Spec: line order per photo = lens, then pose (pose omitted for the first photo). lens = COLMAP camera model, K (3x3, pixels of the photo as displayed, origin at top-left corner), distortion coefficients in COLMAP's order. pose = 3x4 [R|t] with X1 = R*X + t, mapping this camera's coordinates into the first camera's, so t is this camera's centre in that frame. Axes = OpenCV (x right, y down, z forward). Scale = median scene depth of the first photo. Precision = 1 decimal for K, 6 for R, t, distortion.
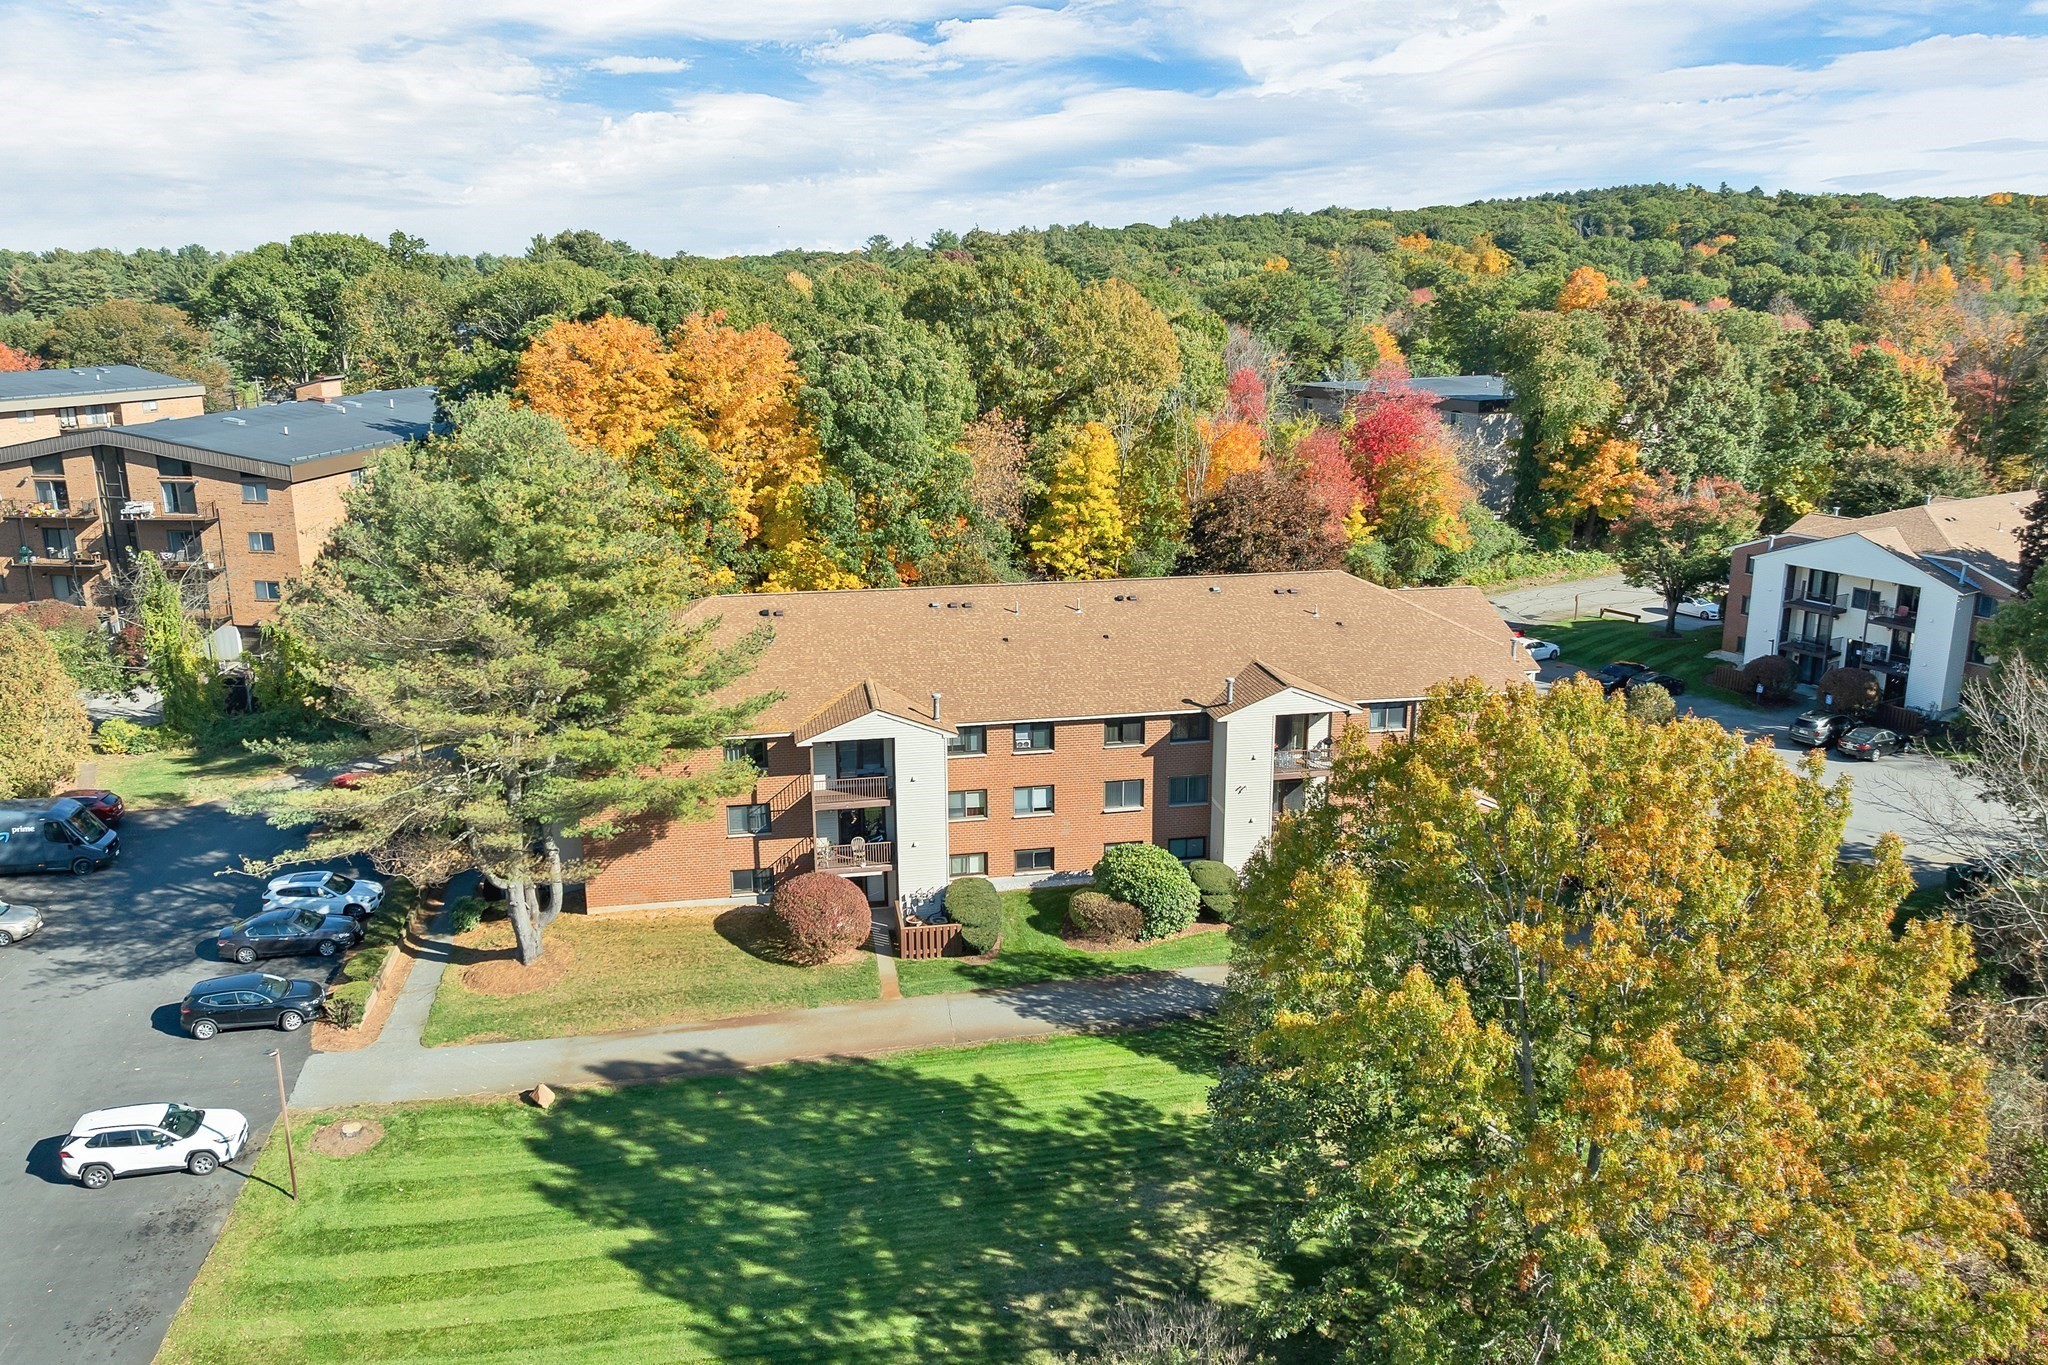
lens RADIAL K [[1467.0, 0, 1013.8], [0, 1467.0, 695.0], [0, 0, 1]] dist [-0.027786, 0.002388]
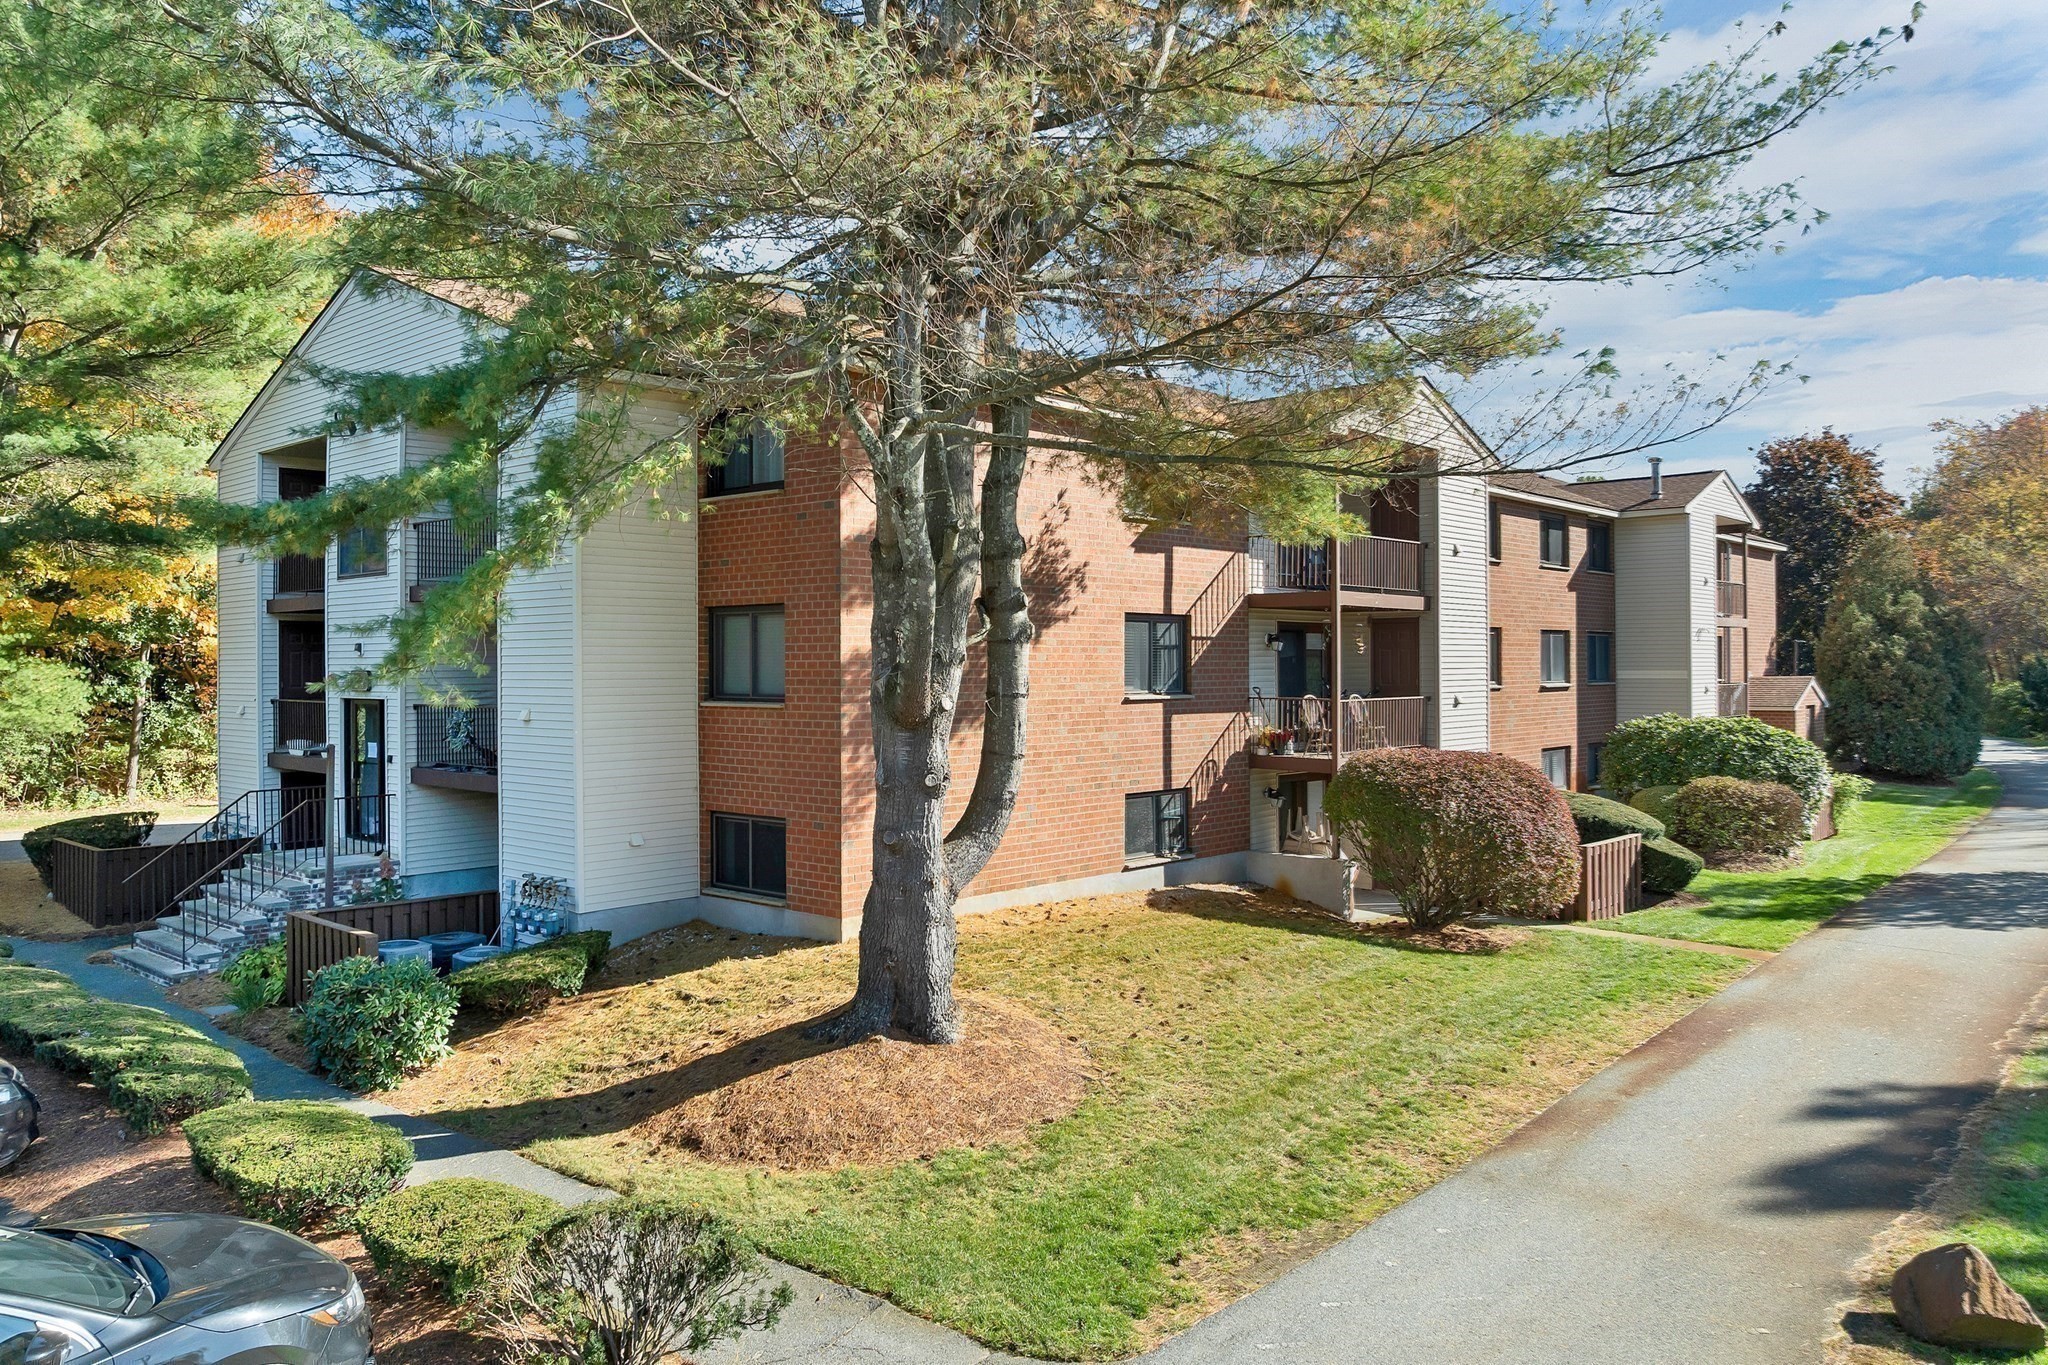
lens RADIAL K [[1467.0, 0, 1013.8], [0, 1467.0, 686.9], [0, 0, 1]] dist [-0.027786, 0.002388]
pose [[0.788480, -0.001416, 0.615059, -0.462064], [0.165767, 0.963483, -0.210289, 0.173111], [-0.592301, 0.267765, 0.759922, 0.745761]]
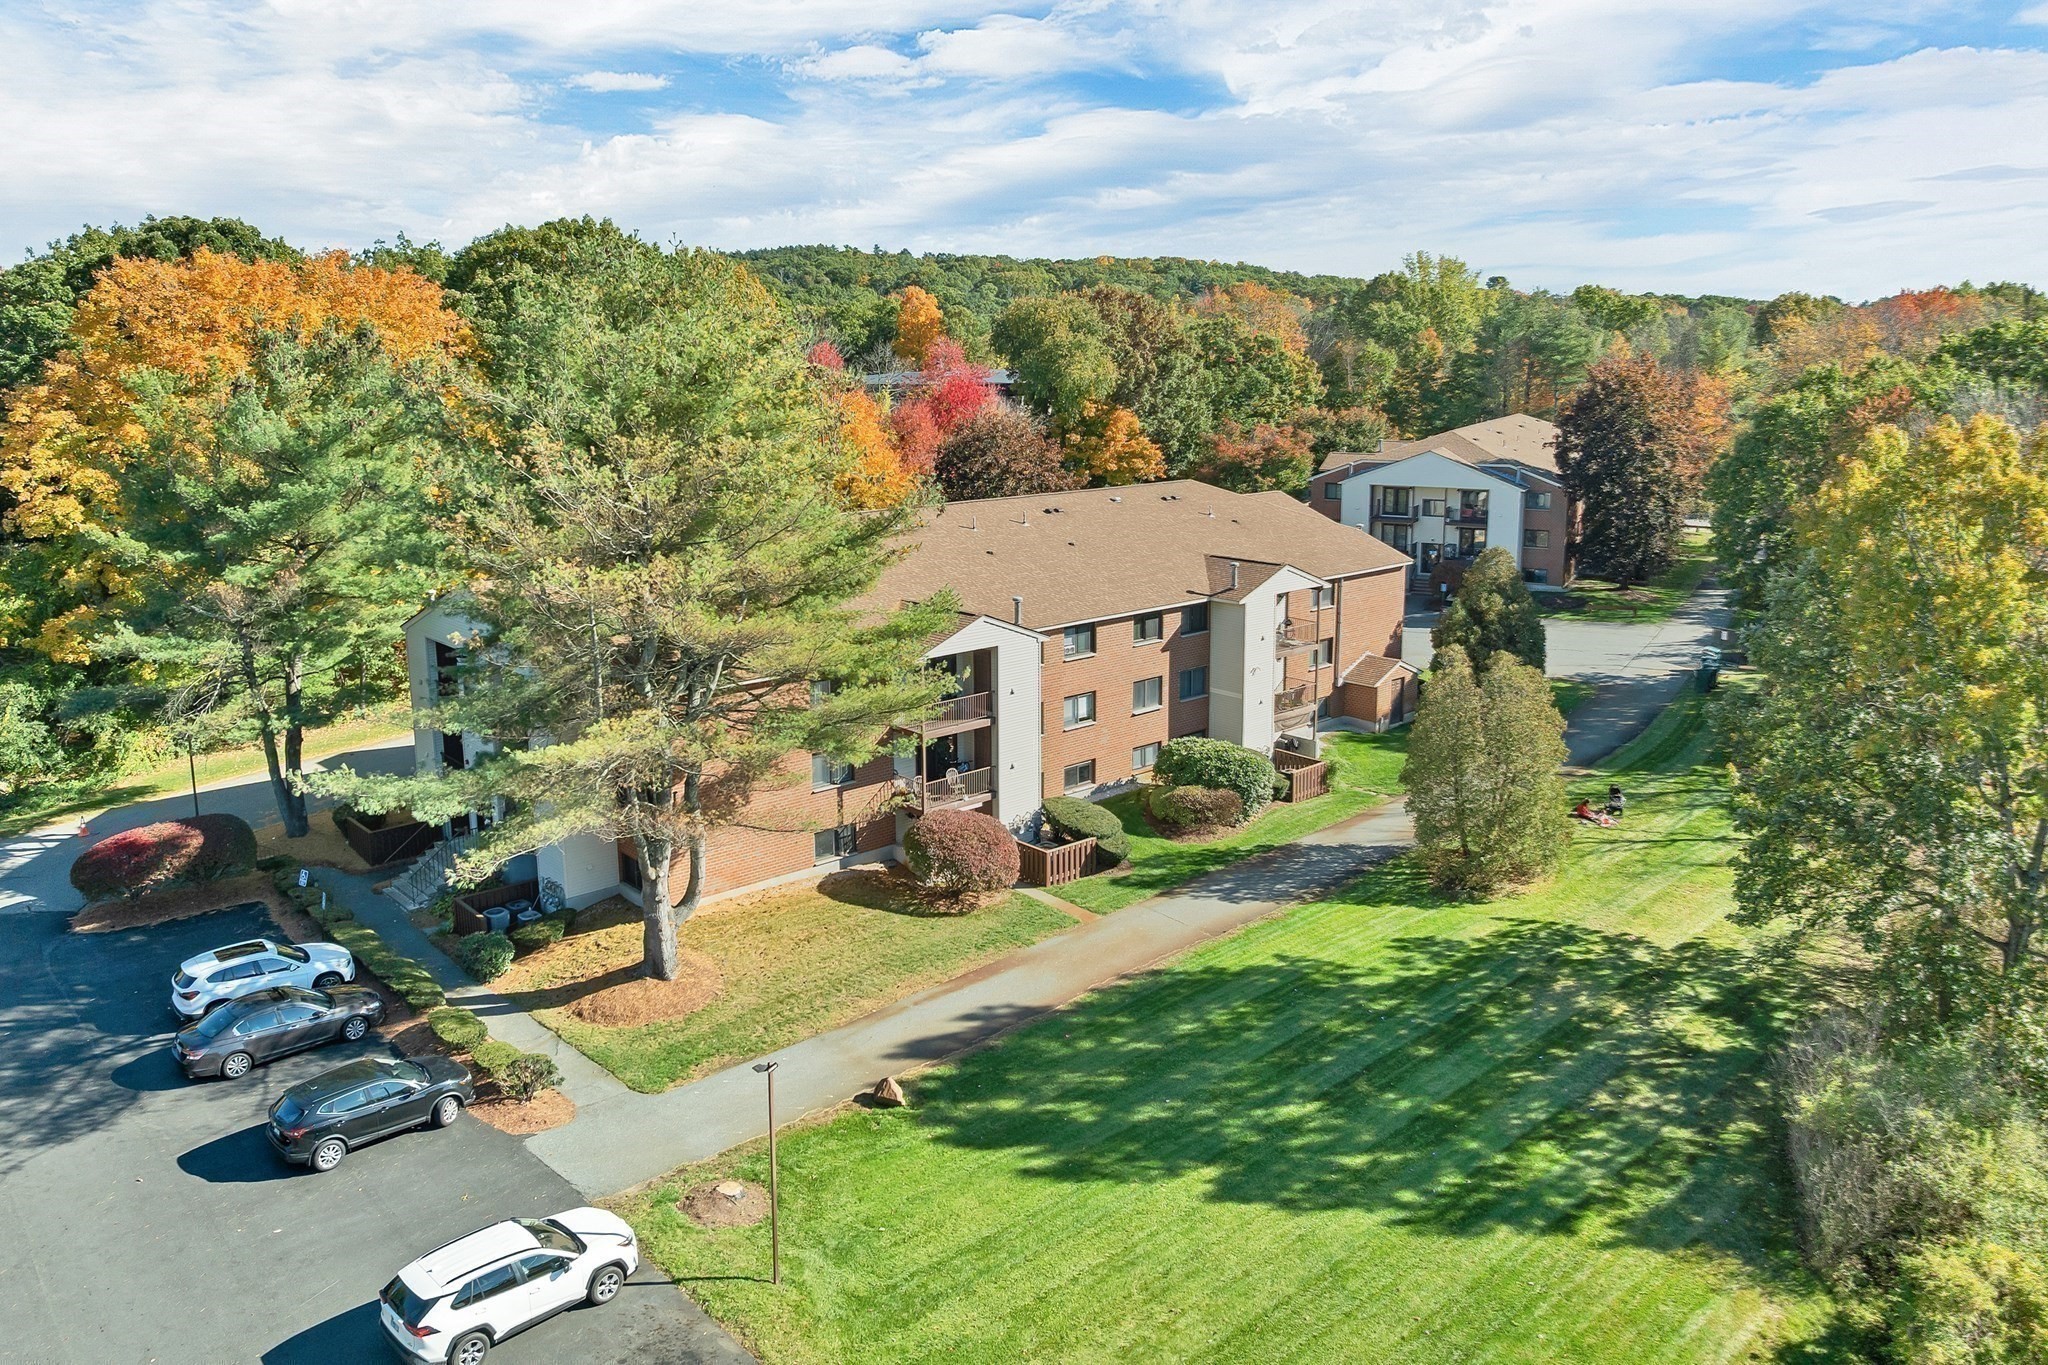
lens RADIAL K [[1467.0, 0, 1025.5], [0, 1467.0, 673.2], [0, 0, 1]] dist [-0.027786, 0.002388]
pose [[0.843407, -0.112894, 0.525280, -0.535442], [0.142000, 0.989749, -0.015282, 0.061405], [-0.518170, 0.087479, 0.850792, 0.228223]]
